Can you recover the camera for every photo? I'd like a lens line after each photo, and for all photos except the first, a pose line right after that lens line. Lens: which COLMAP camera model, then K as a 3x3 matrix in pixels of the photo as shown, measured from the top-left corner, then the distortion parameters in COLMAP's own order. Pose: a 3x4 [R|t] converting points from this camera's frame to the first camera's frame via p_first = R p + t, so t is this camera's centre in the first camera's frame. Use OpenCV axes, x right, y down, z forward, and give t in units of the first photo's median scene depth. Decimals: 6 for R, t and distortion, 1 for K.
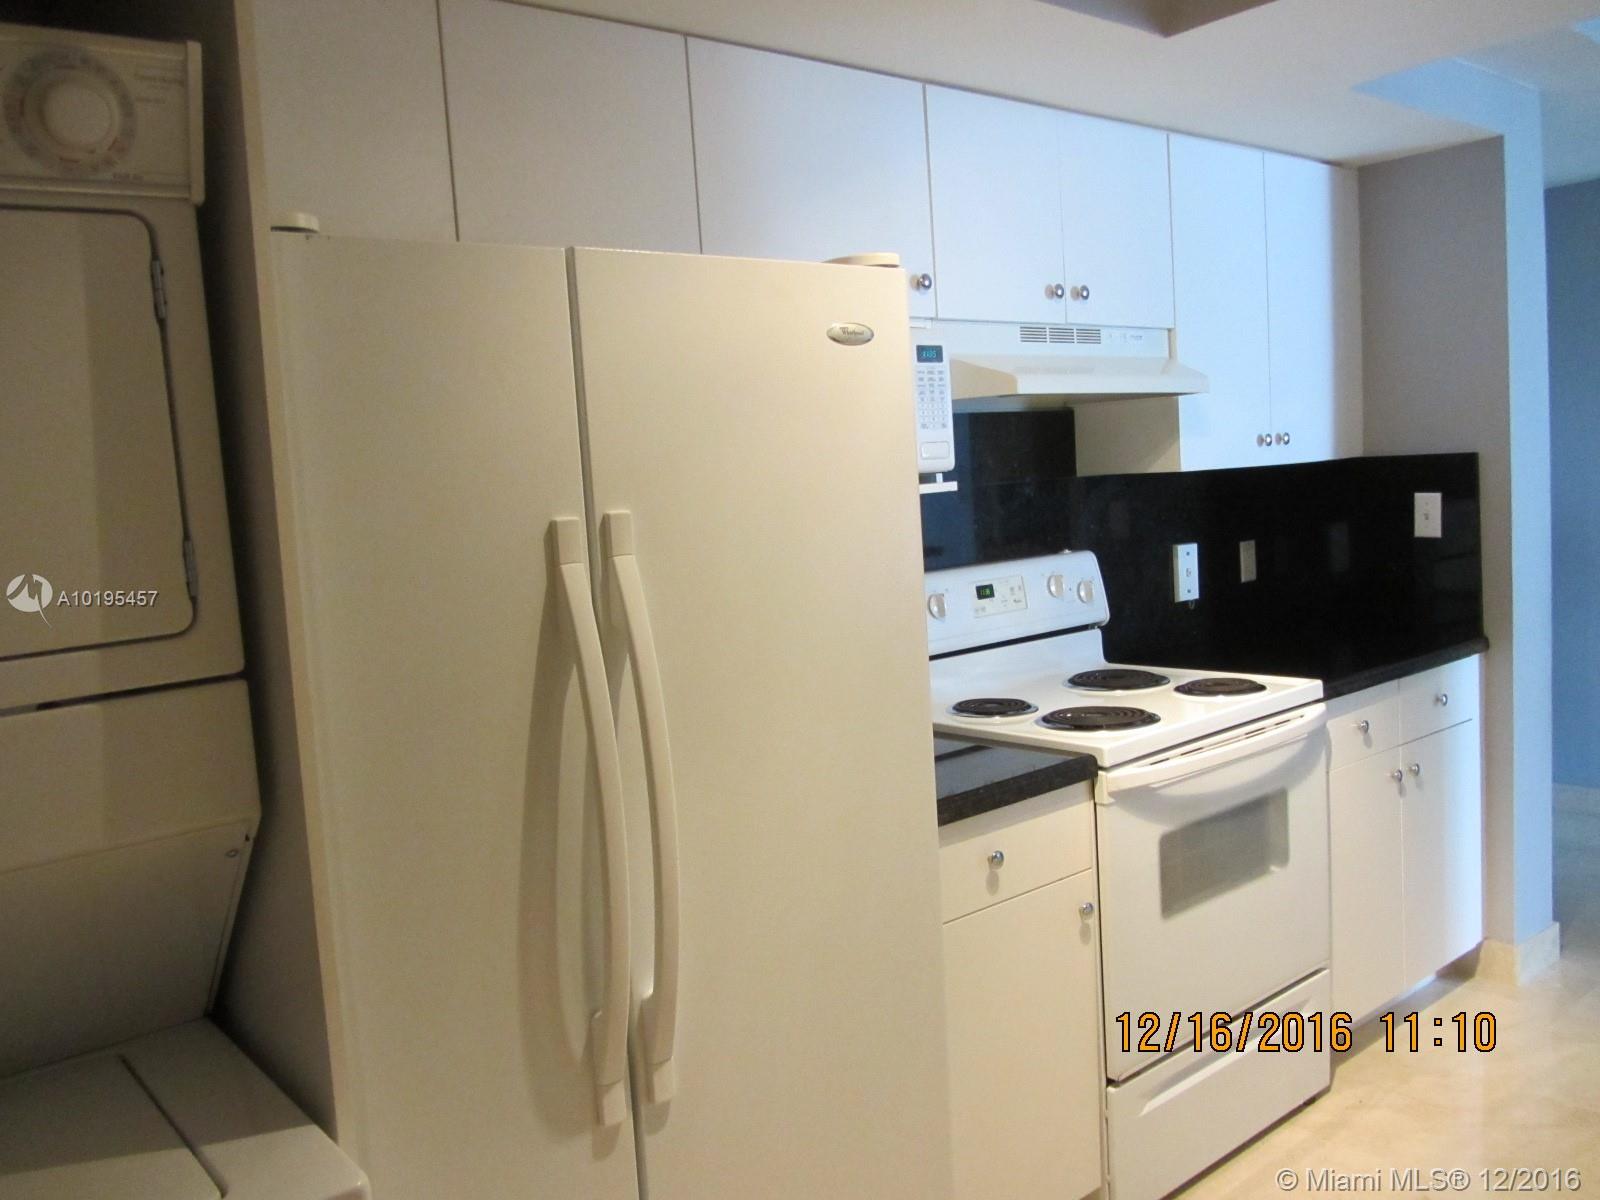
lens RADIAL K [[1328.3, 0, 816.0], [0, 1328.3, 597.3], [0, 0, 1]] dist [-0.041009, -0.005264]
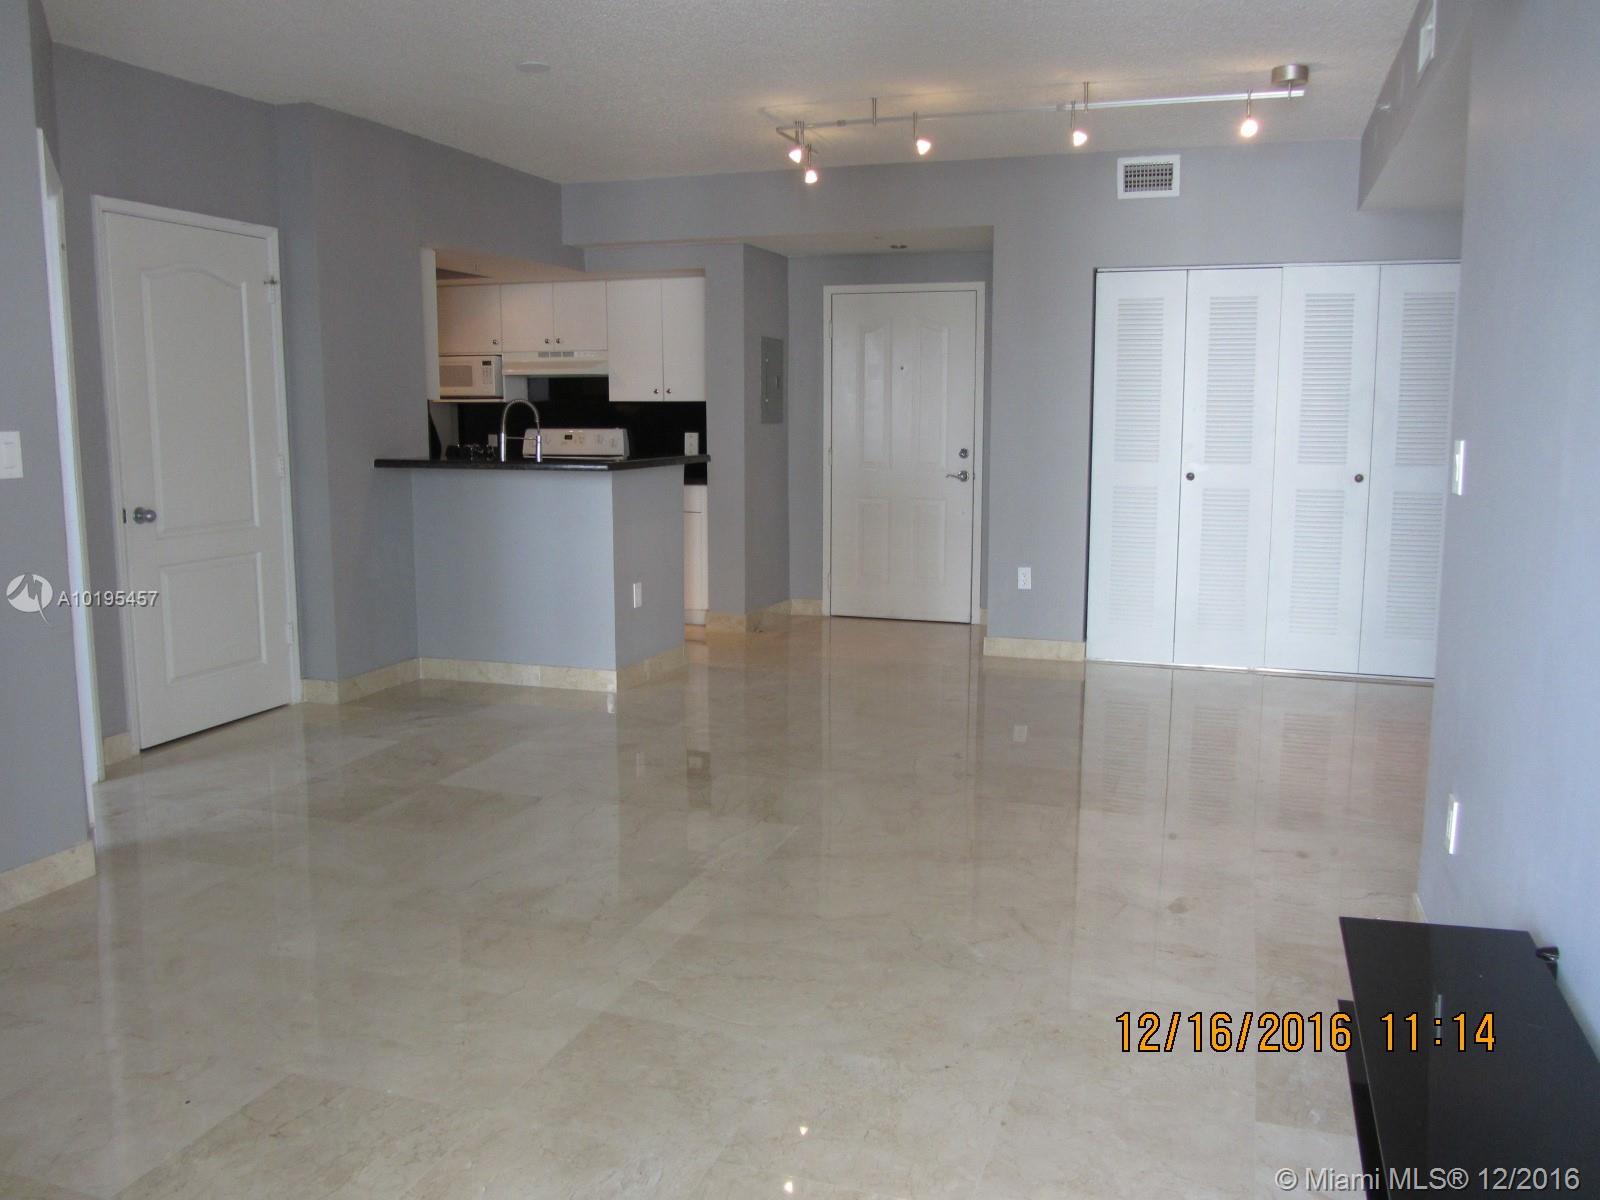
lens RADIAL K [[1328.3, 0, 816.0], [0, 1328.3, 597.3], [0, 0, 1]] dist [-0.041009, -0.005264]
pose [[0.535375, 0.180408, -0.825122, 5.999818], [-0.113511, 0.983428, 0.141370, -0.273998], [0.836952, 0.017975, 0.546981, -0.344975]]
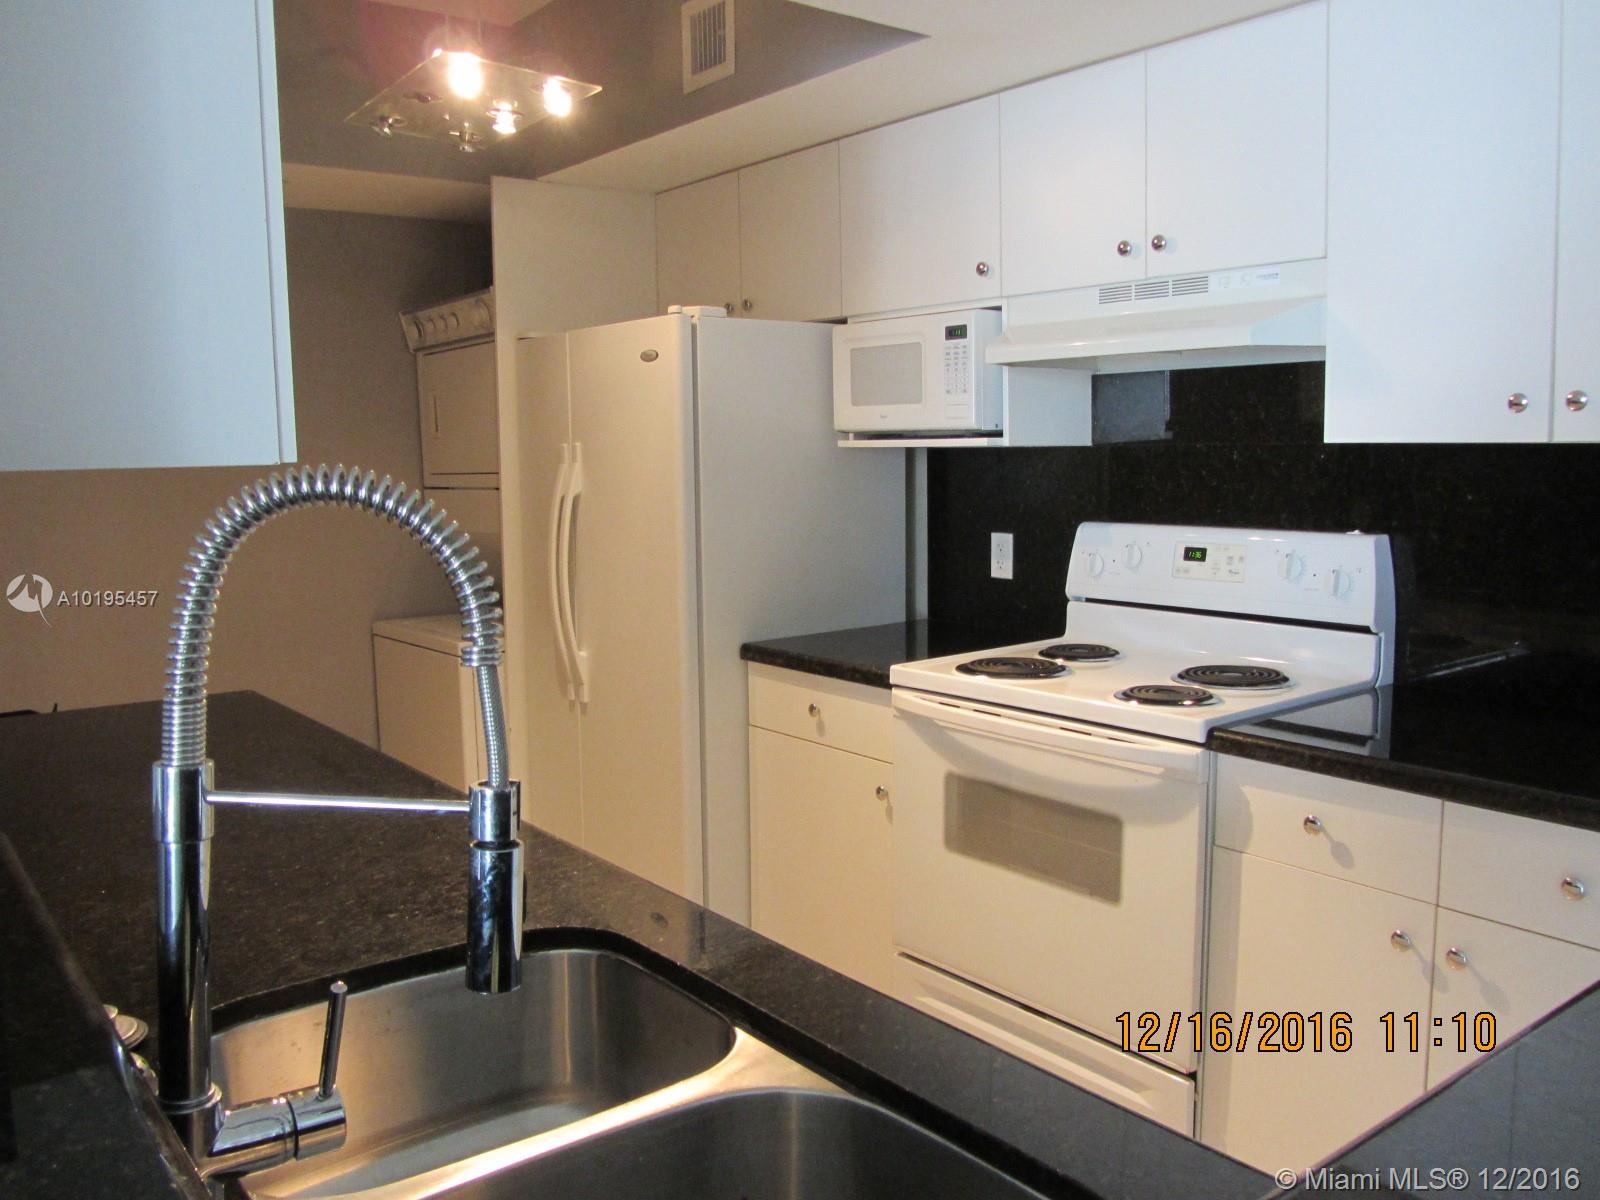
lens RADIAL K [[1322.4, 0, 800.0], [0, 1322.4, 600.0], [0, 0, 1]] dist [0.001123, -0.002114]
pose [[-0.031154, 0.180472, -0.983087, 2.192940], [-0.079664, 0.979987, 0.182427, -0.250415], [0.996335, 0.084000, -0.016153, 1.470940]]
